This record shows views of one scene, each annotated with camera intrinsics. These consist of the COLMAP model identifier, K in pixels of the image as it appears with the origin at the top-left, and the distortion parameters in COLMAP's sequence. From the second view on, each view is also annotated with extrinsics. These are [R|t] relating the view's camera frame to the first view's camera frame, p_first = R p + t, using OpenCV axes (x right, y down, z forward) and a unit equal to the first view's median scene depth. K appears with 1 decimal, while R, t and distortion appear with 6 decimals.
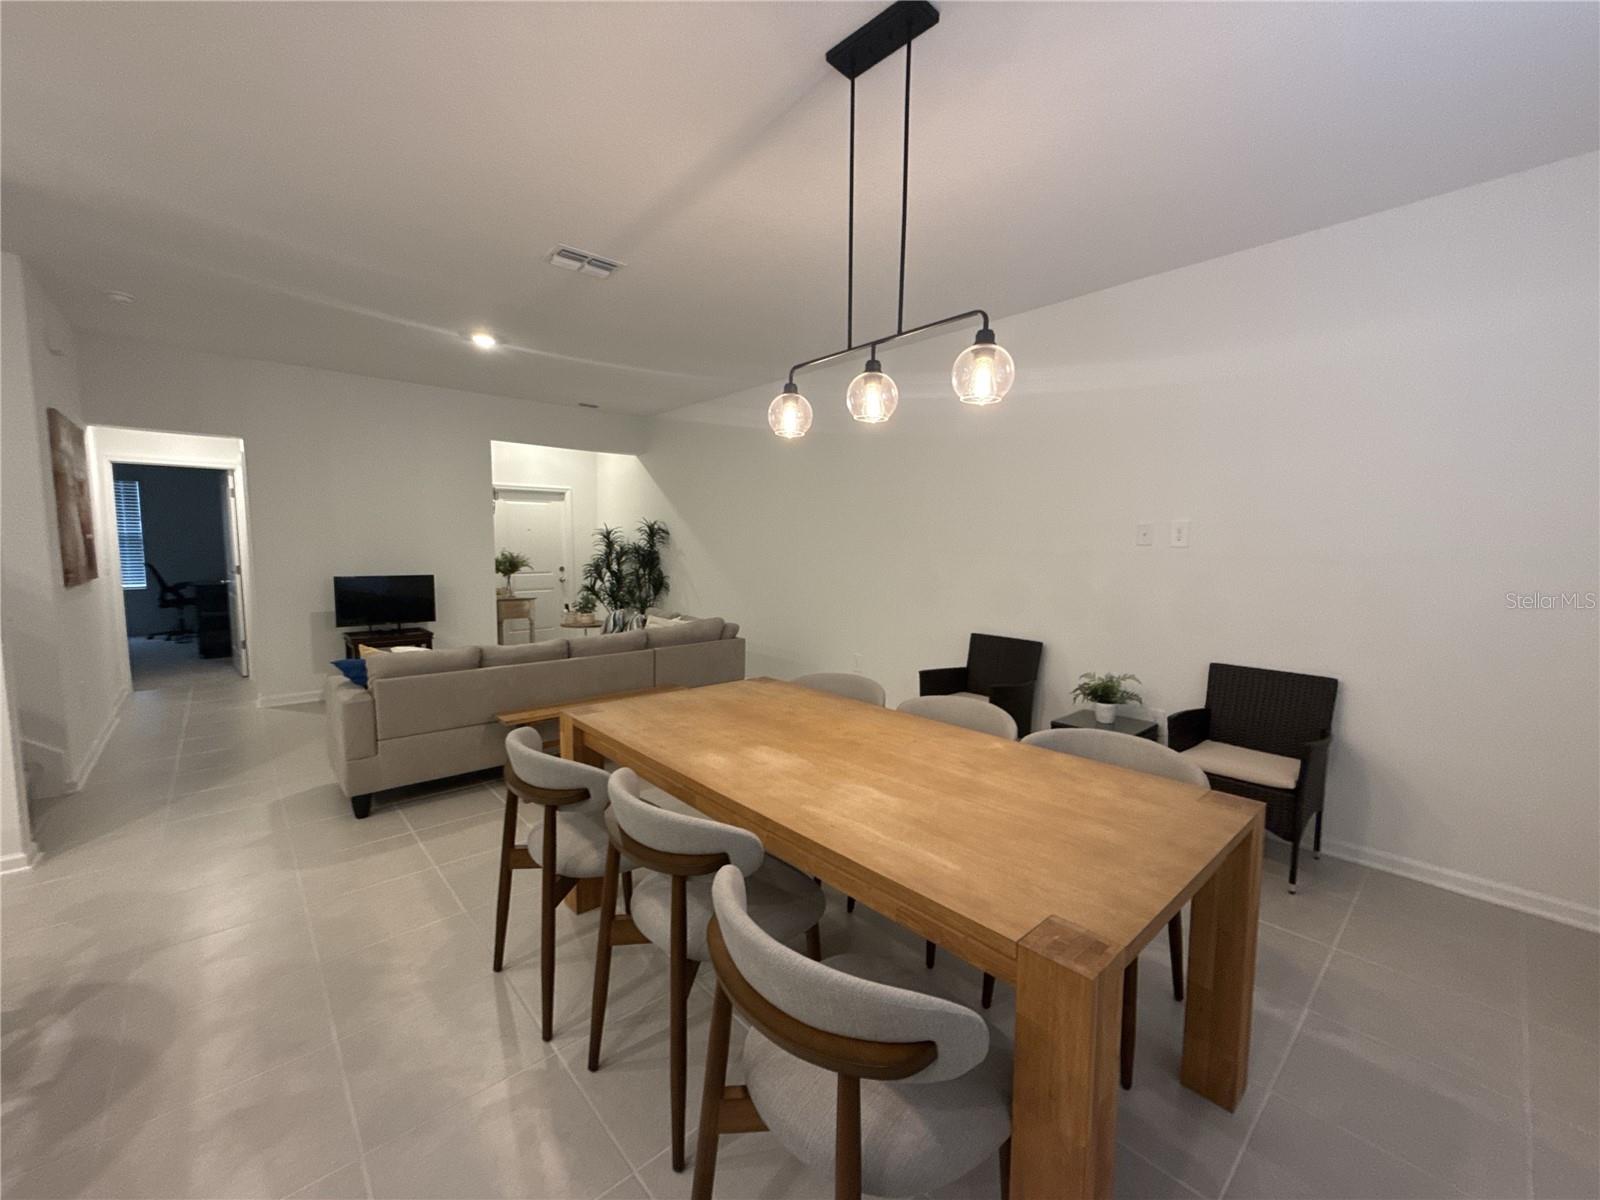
lens RADIAL K [[641.8, 0, 800.0], [0, 641.8, 600.0], [0, 0, 1]] dist [-0.000967, -0.000109]
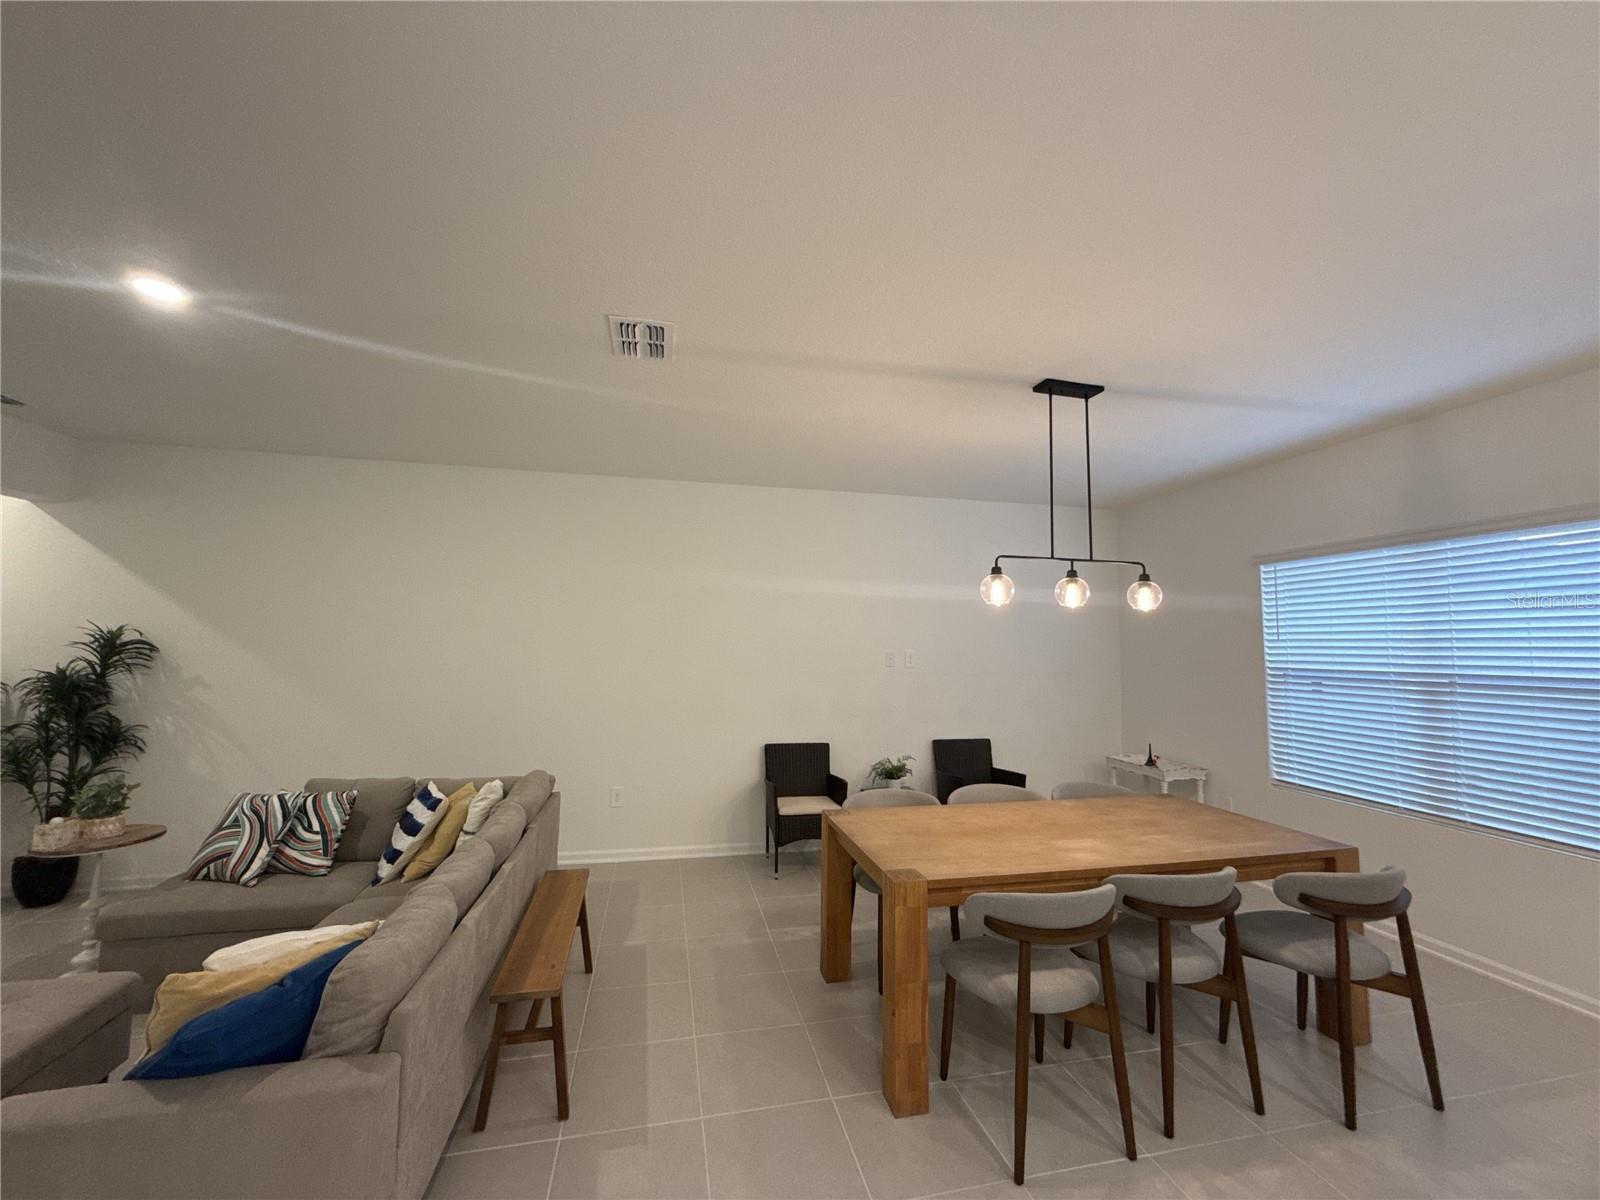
lens RADIAL K [[641.8, 0, 800.0], [0, 641.8, 600.0], [0, 0, 1]] dist [-0.000967, -0.000109]
pose [[0.488104, 0.058793, 0.870803, -0.873237], [0.069794, 0.991904, -0.106090, -0.094714], [-0.869990, 0.112560, 0.480049, 0.447709]]
